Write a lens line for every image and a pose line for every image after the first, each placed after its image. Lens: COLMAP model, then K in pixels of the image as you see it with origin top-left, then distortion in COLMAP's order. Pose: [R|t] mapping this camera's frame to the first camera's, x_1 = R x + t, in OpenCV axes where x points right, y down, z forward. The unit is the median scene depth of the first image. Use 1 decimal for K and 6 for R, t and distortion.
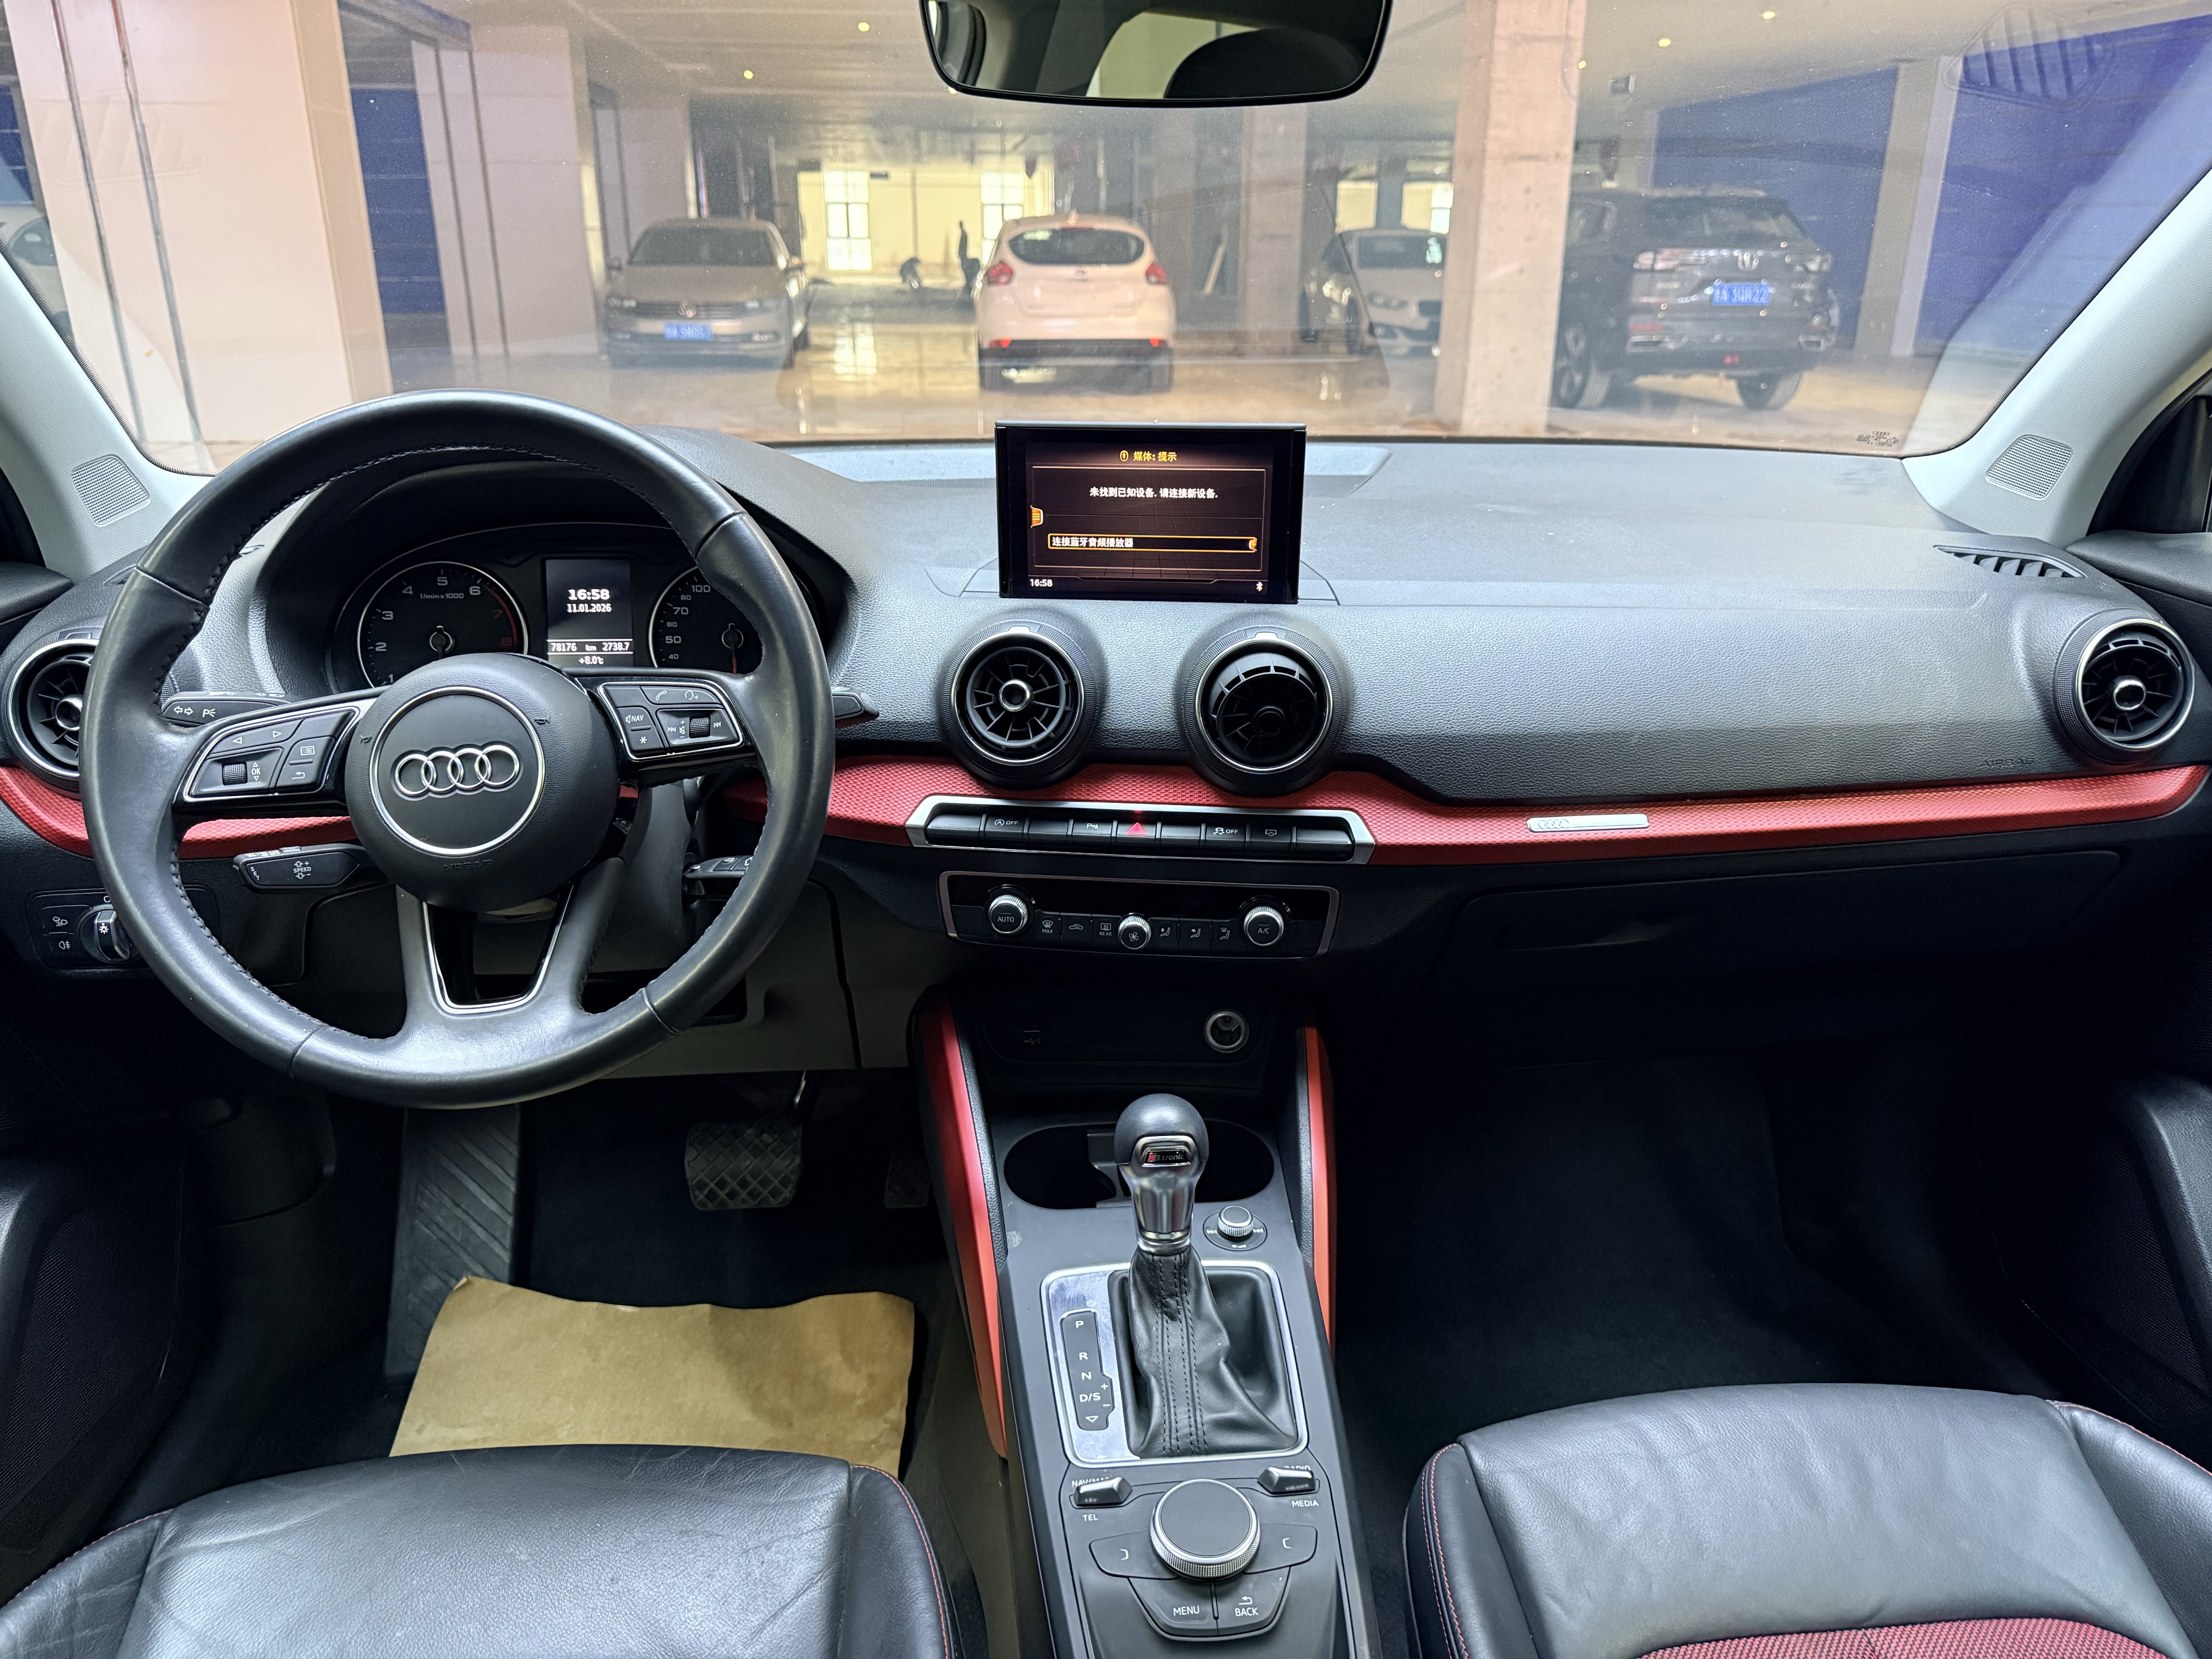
lens RADIAL K [[1618.4, 0, 1106.0], [0, 1618.4, 829.5], [0, 0, 1]] dist [-0.004534, -0.001643]
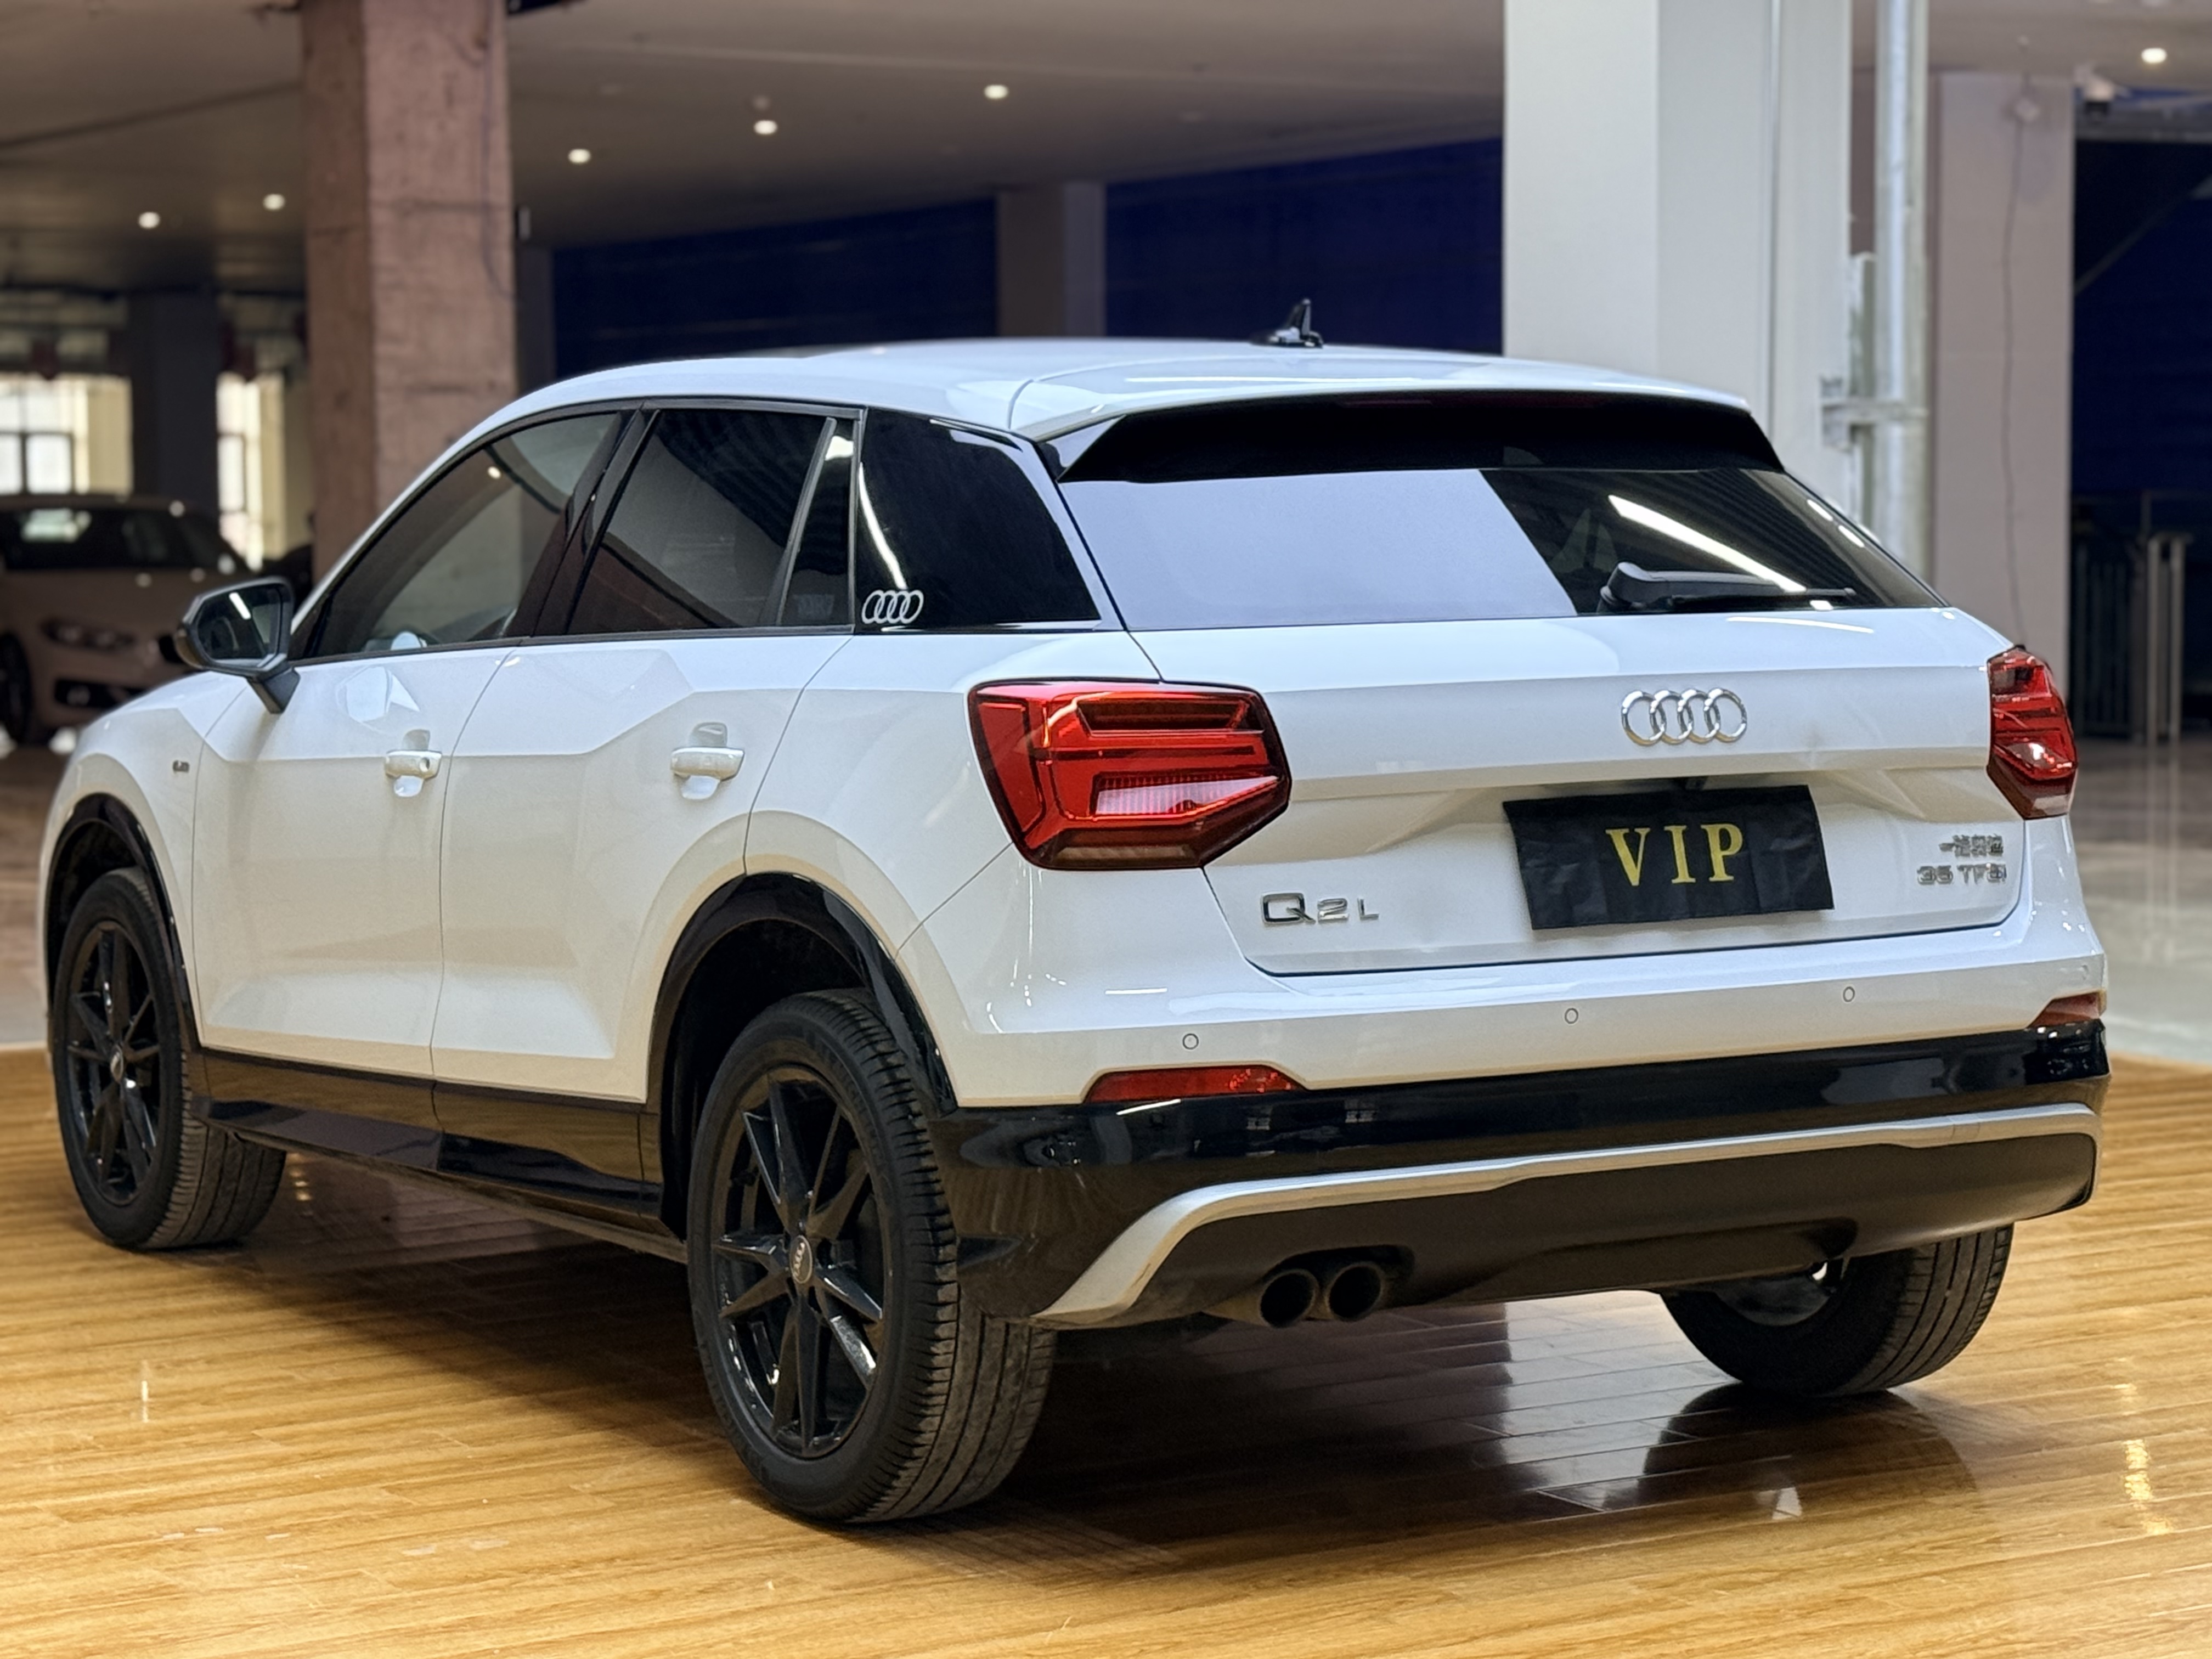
lens RADIAL K [[4688.6, 0, 1106.0], [0, 4688.6, 829.5], [0, 0, 1]] dist [0.130135, -0.104738]
pose [[0.899837, -0.042671, 0.434134, -0.275900], [0.161119, 0.957345, -0.239856, 0.193462], [-0.405381, 0.285779, 0.868330, -0.552717]]
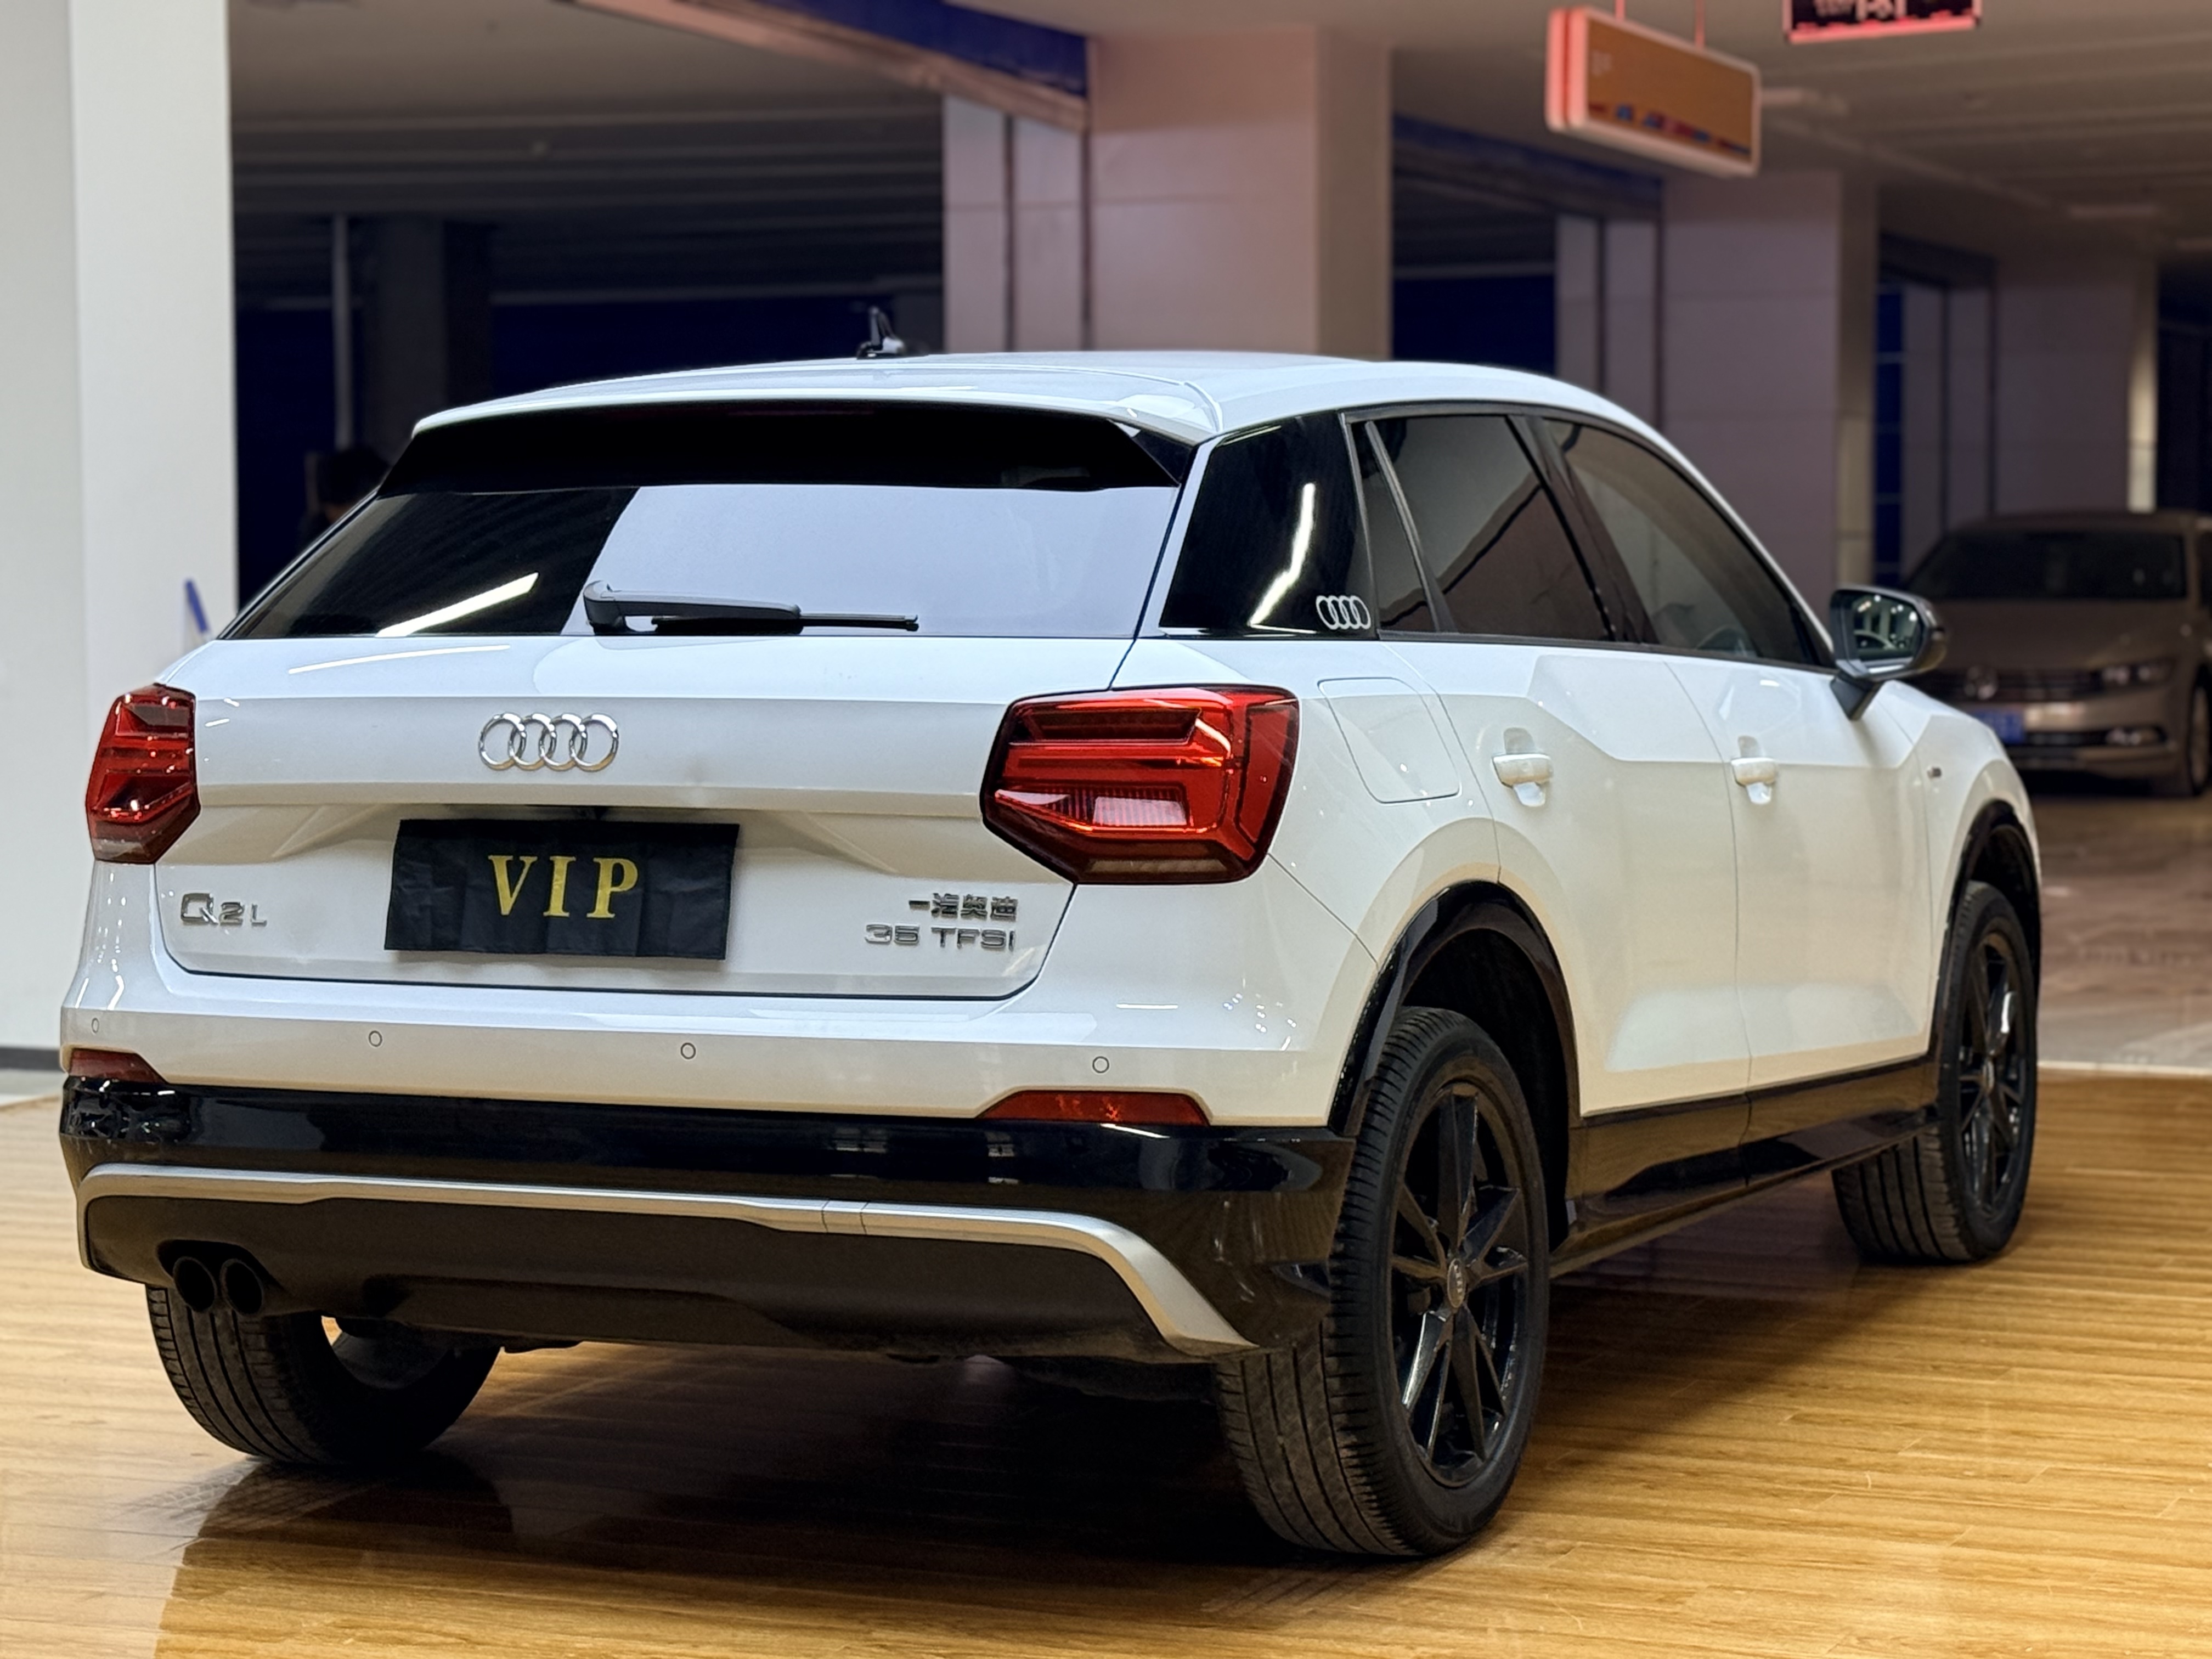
lens RADIAL K [[4688.6, 0, 1106.0], [0, 4688.6, 829.5], [0, 0, 1]] dist [0.130135, -0.104738]
pose [[0.874058, 0.017555, -0.485504, 0.317751], [-0.155918, 0.956618, -0.246112, 0.188776], [0.460121, 0.290816, 0.838877, -0.516265]]
